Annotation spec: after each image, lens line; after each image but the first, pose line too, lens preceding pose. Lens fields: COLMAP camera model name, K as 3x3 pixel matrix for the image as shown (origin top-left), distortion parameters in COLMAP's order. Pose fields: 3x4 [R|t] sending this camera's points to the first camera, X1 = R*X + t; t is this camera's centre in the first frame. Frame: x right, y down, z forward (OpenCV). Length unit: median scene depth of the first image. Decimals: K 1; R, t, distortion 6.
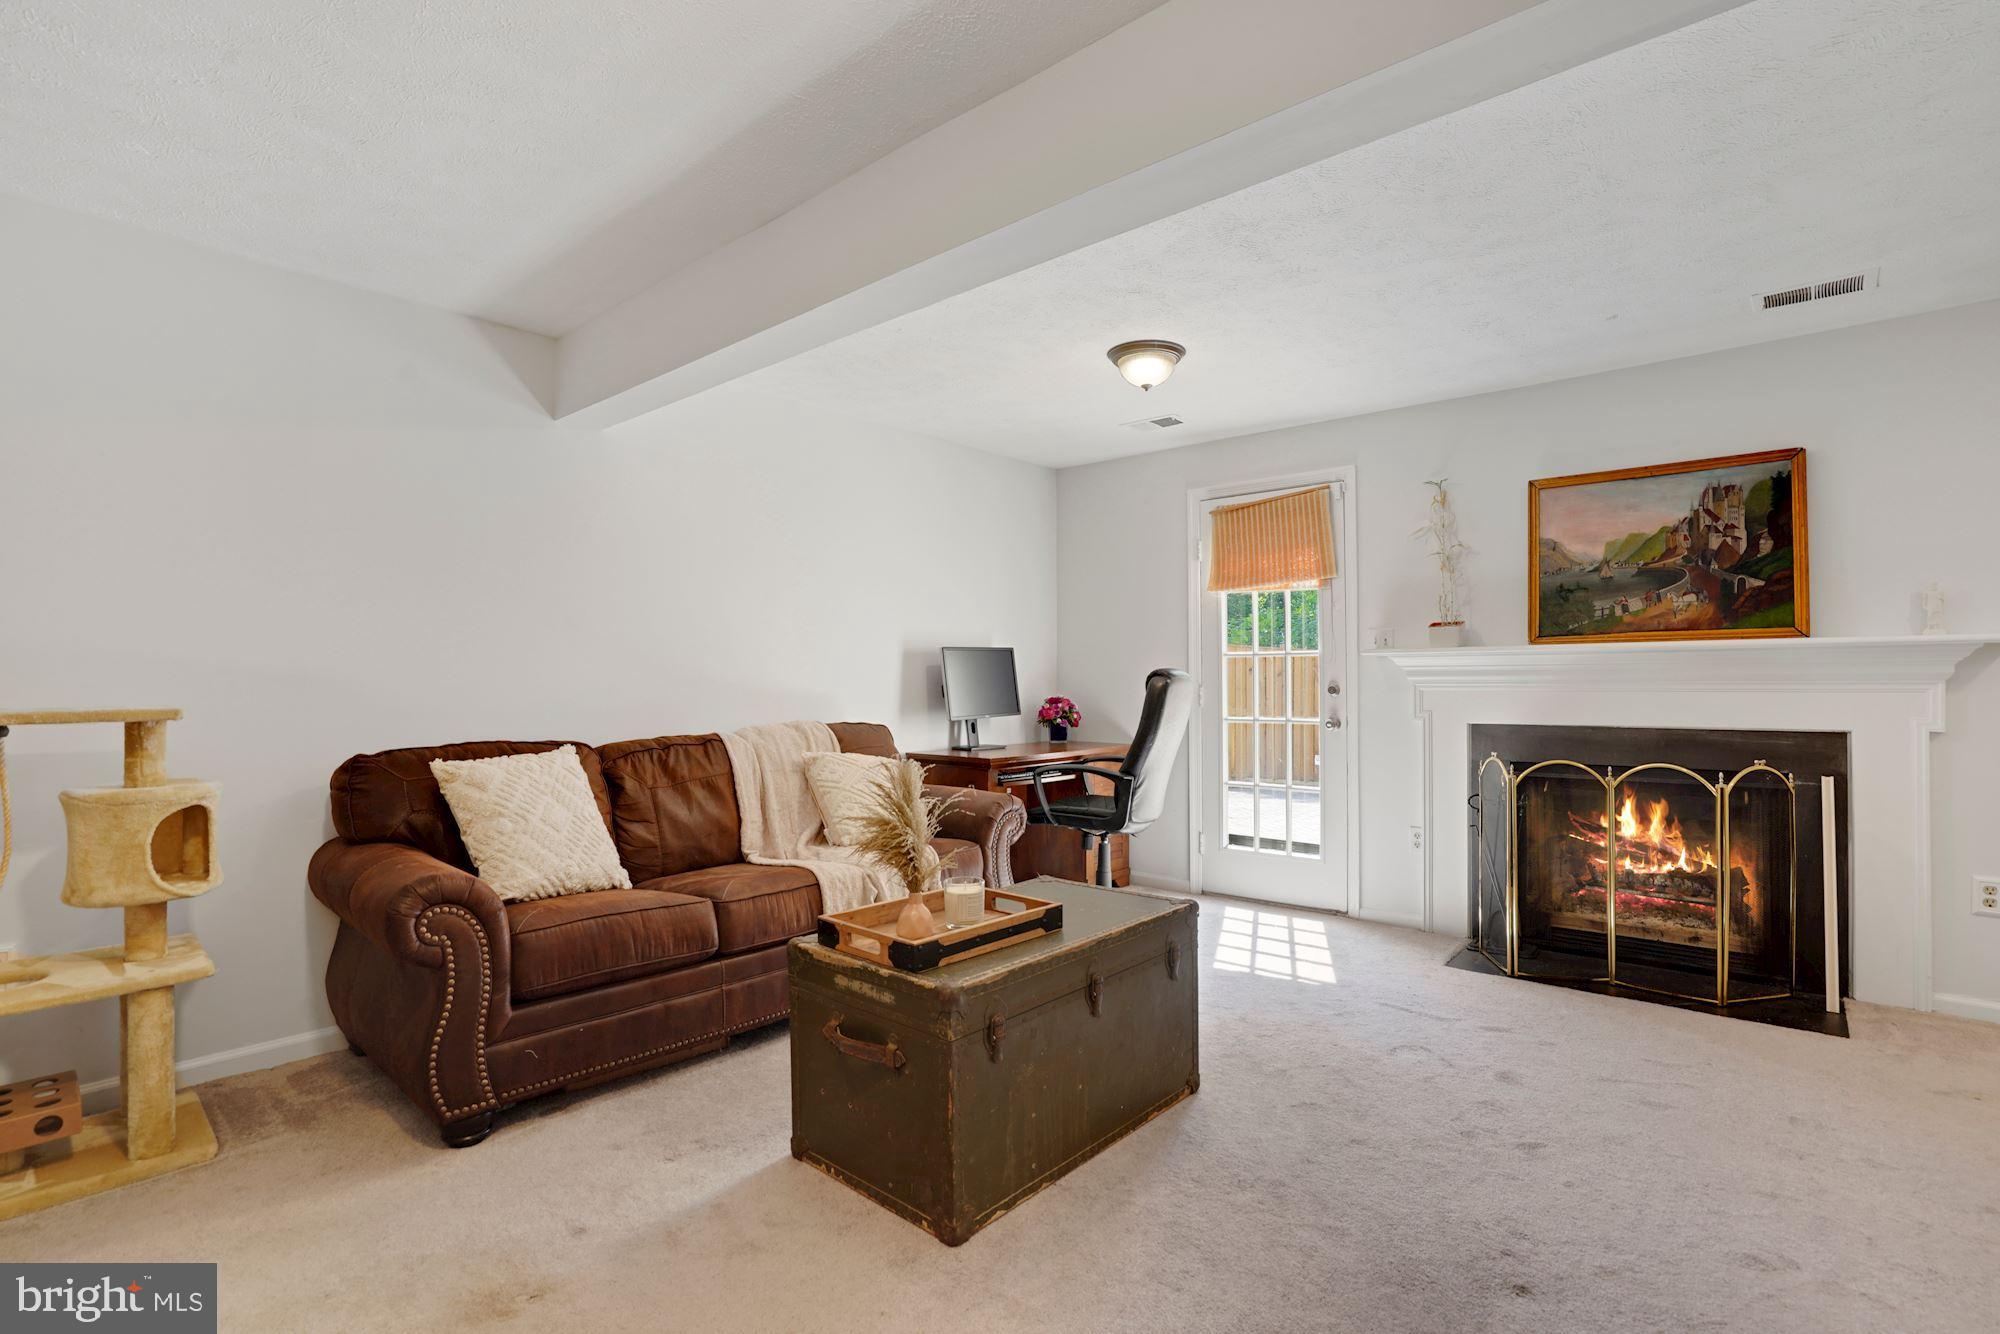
lens RADIAL K [[966.9, 0, 1025.8], [0, 966.9, 666.0], [0, 0, 1]] dist [-0.027497, 0.001665]
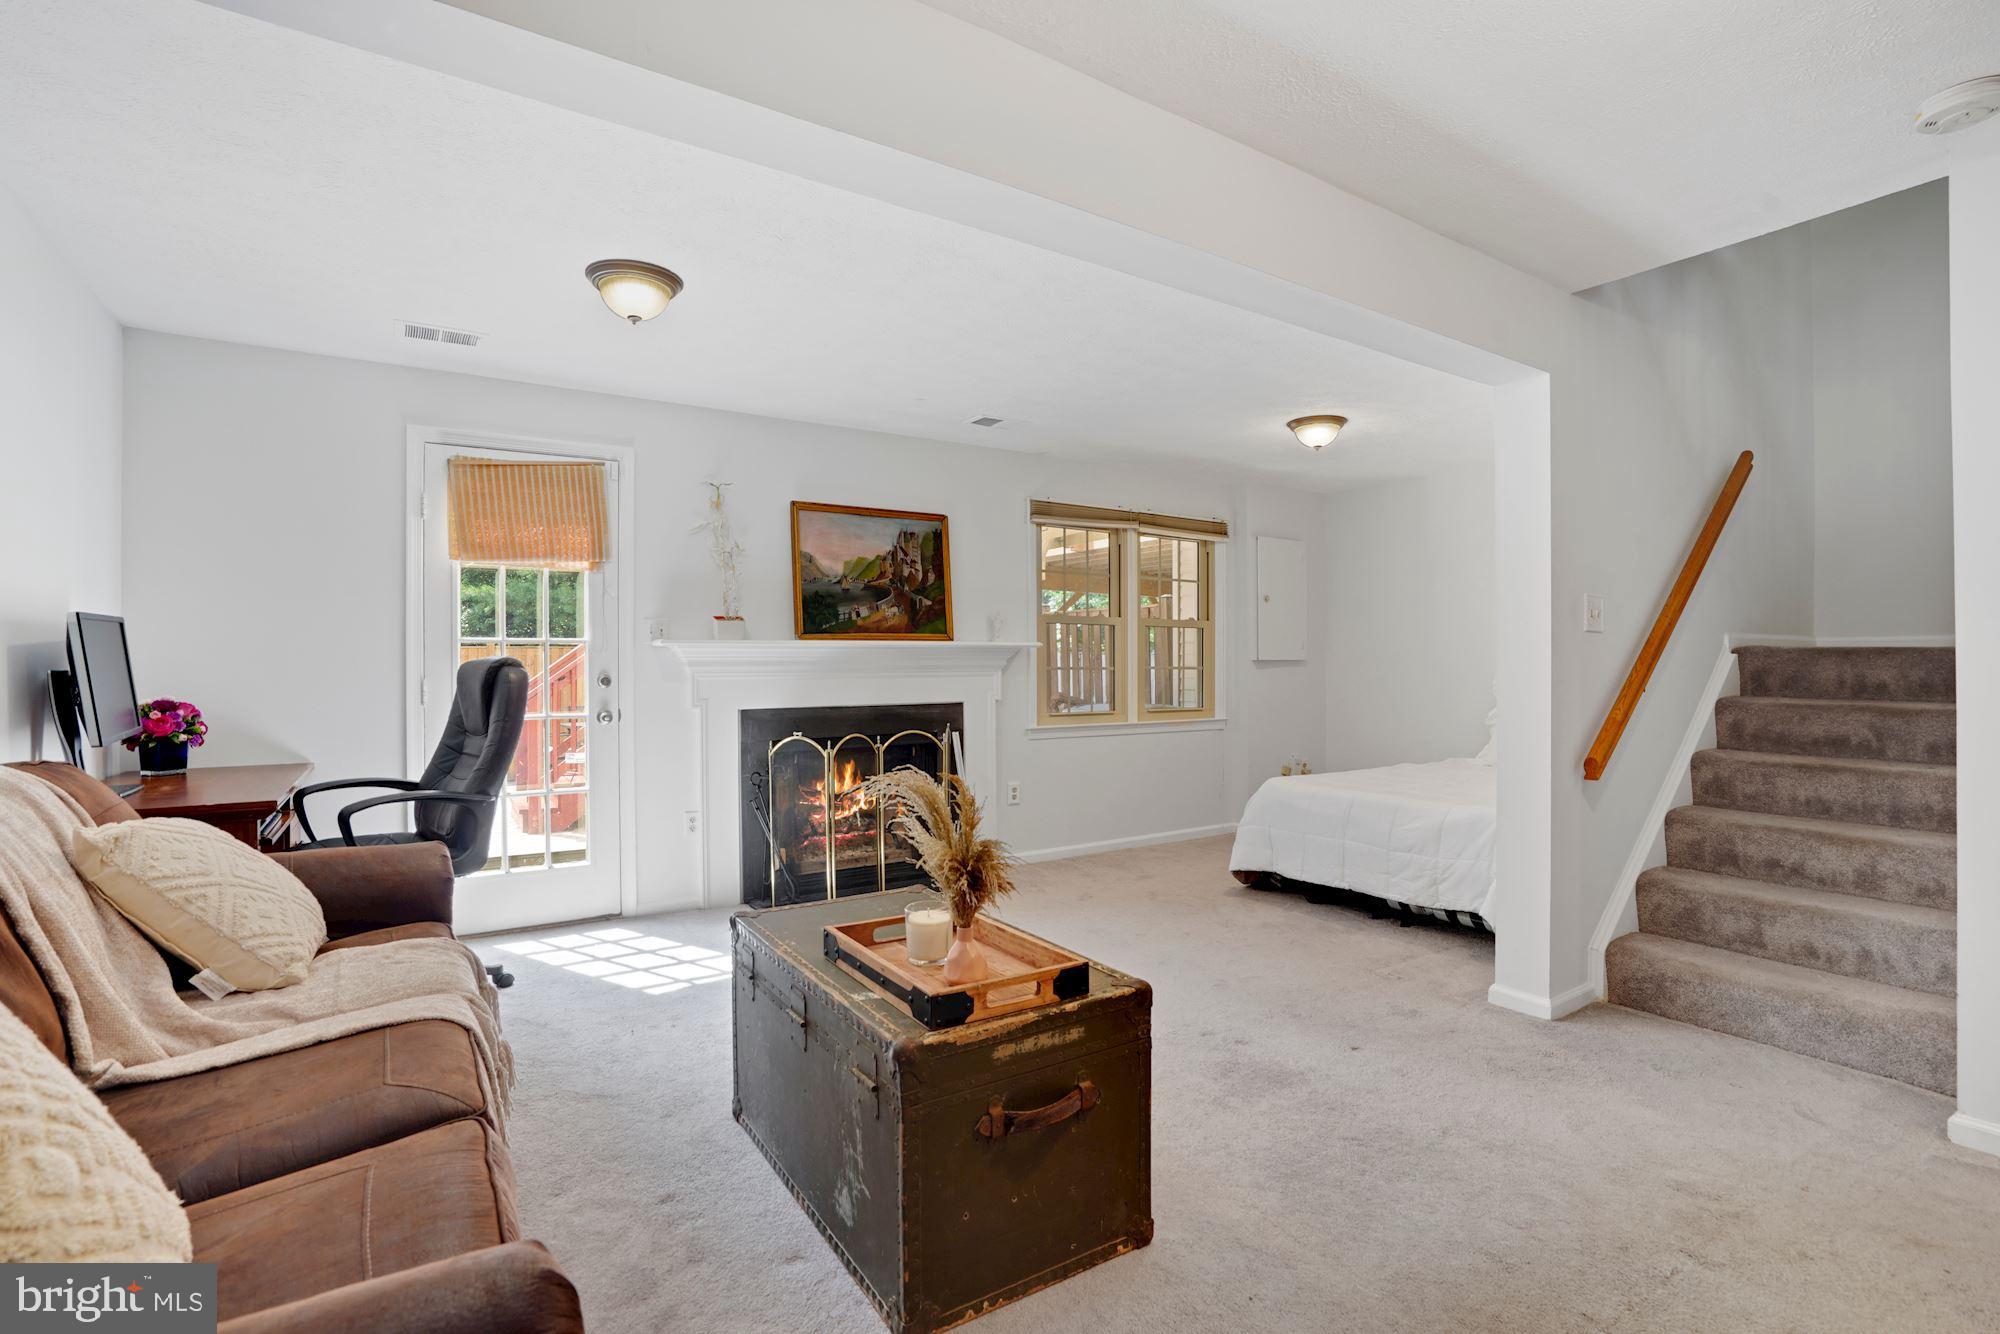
lens RADIAL K [[934.7, 0, 993.7], [0, 934.7, 659.6], [0, 0, 1]] dist [-0.050211, 0.022456]
pose [[0.279523, 0.007724, 0.960108, -0.528668], [-0.007881, 0.999952, -0.005750, 0.007254], [-0.960107, -0.005959, 0.279571, 0.458988]]
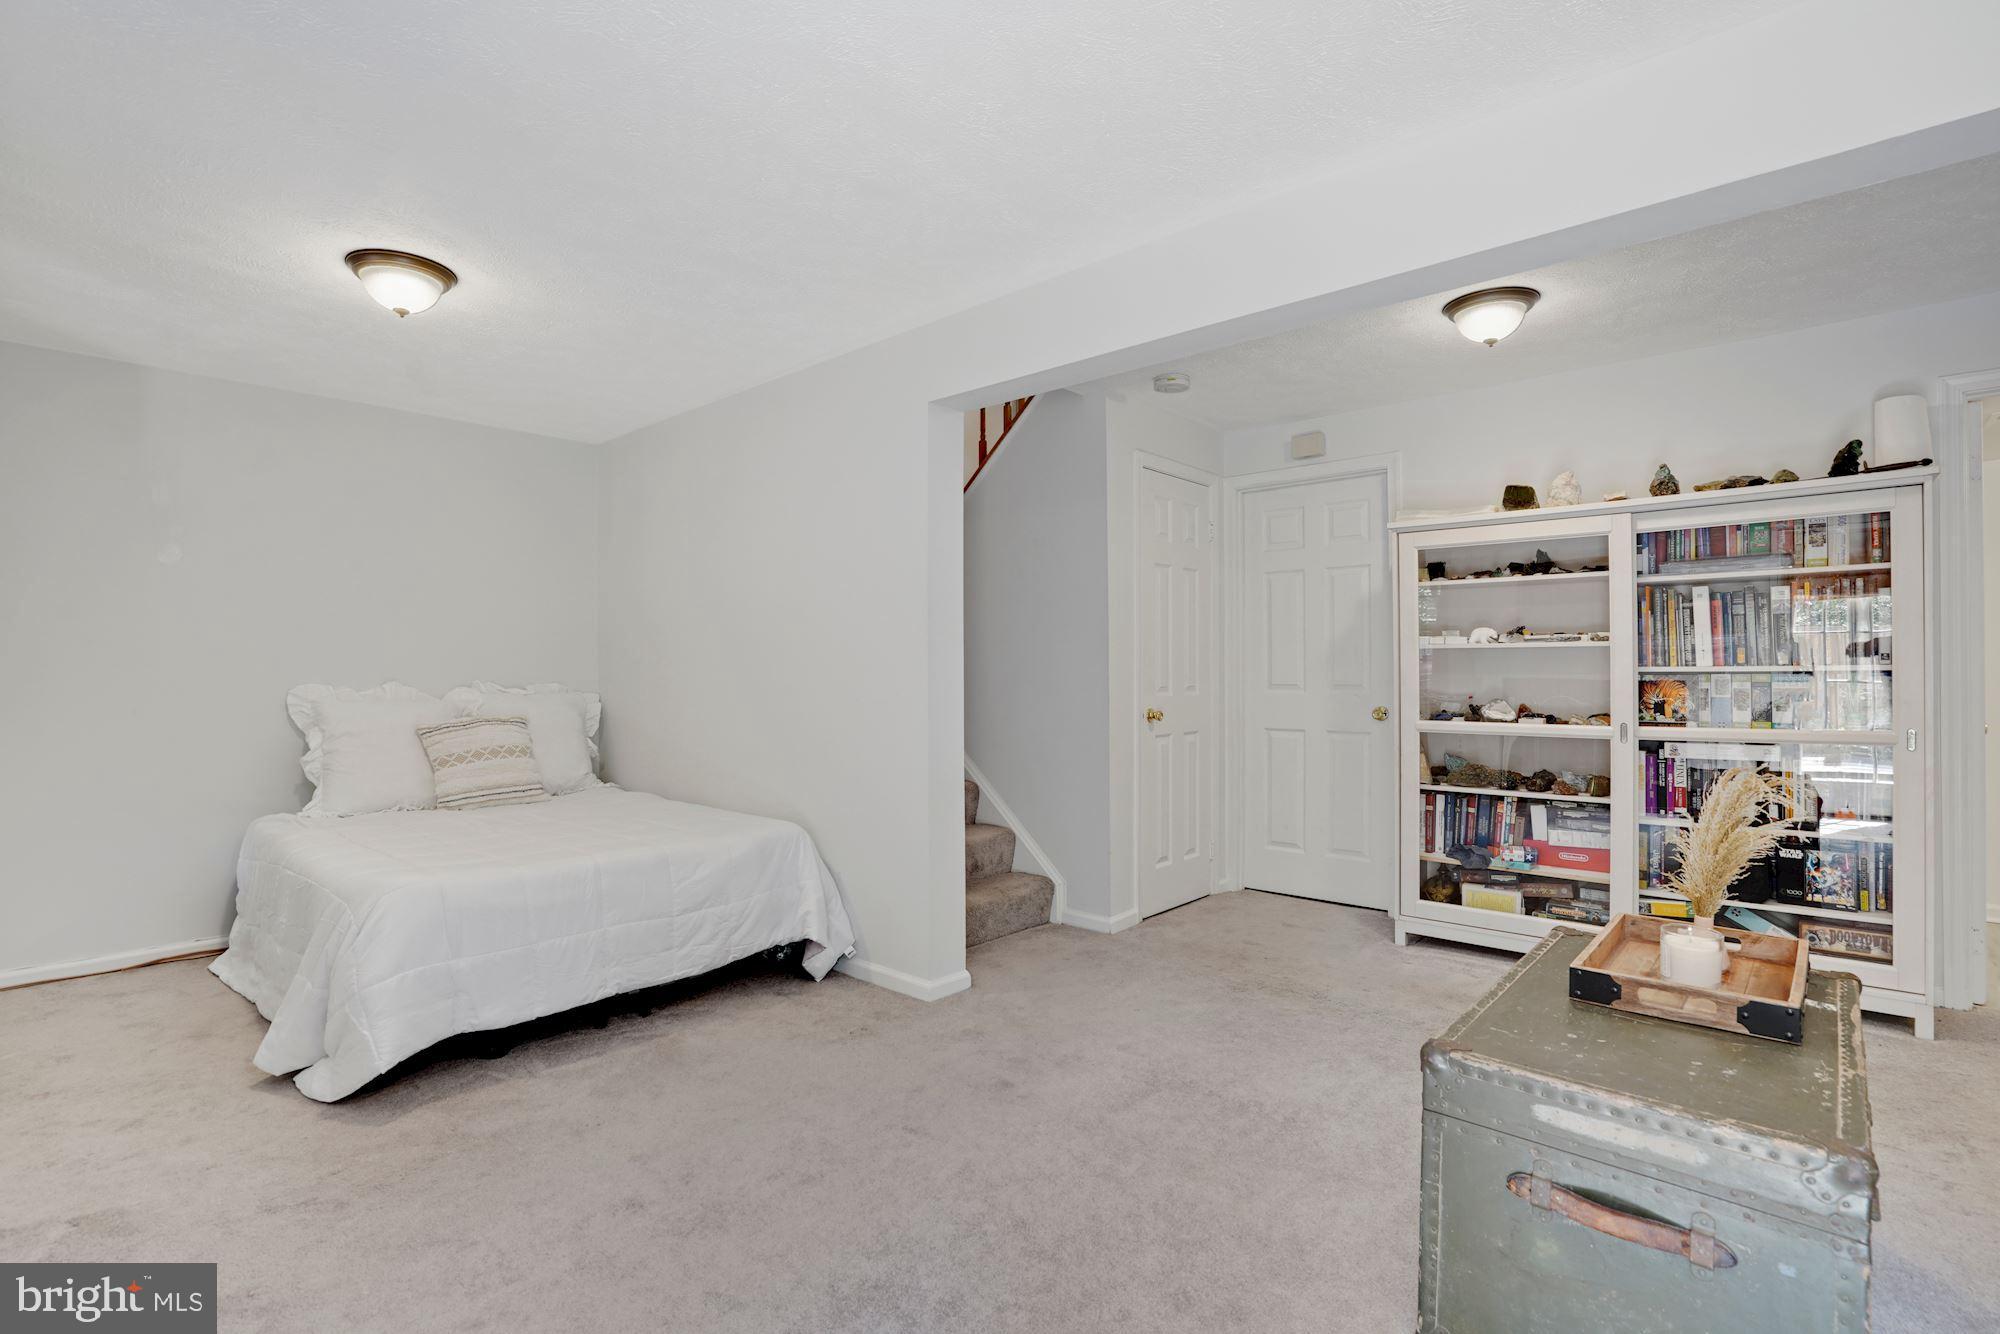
lens RADIAL K [[914.2, 0, 995.5], [0, 914.2, 690.5], [0, 0, 1]] dist [-0.018635, 0.007187]
pose [[-0.999743, 0.005685, 0.021951, 0.299675], [0.005743, 0.999980, 0.002567, 0.015170], [-0.021936, 0.002692, -0.999756, 1.104929]]
